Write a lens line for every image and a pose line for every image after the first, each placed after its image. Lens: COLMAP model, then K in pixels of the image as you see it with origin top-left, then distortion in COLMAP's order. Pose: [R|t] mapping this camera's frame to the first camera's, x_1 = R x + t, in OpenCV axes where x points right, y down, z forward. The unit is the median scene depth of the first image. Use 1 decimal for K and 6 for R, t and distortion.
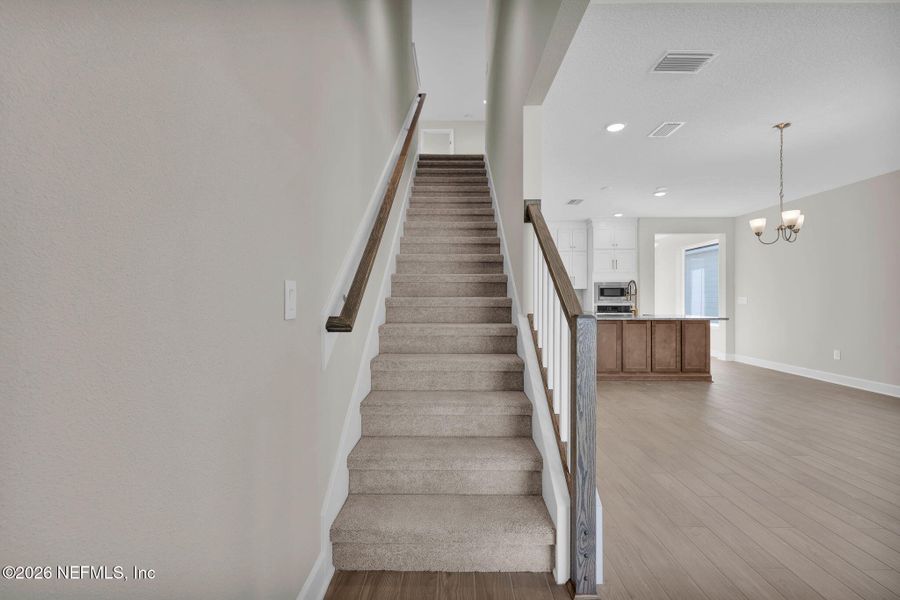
lens RADIAL K [[385.0, 0, 447.9], [0, 385.0, 298.0], [0, 0, 1]] dist [0.001446, 0.000381]
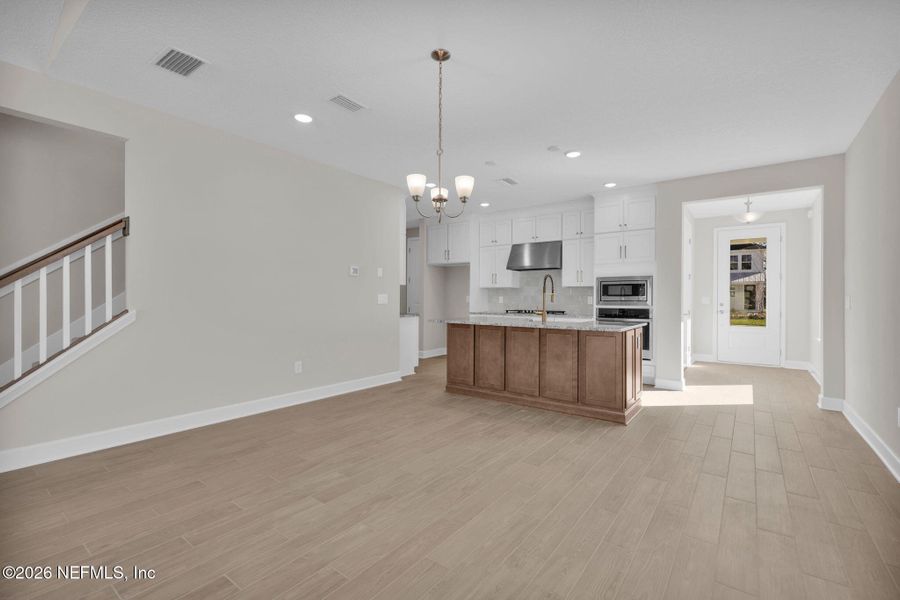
lens RADIAL K [[400.3, 0, 450.8], [0, 400.3, 298.5], [0, 0, 1]] dist [0.002398, -0.000501]
pose [[0.807872, 0.001795, -0.589356, 0.771038], [-0.001501, 0.999998, 0.000987, 0.000633], [0.589357, 0.000087, 0.807873, 0.244412]]
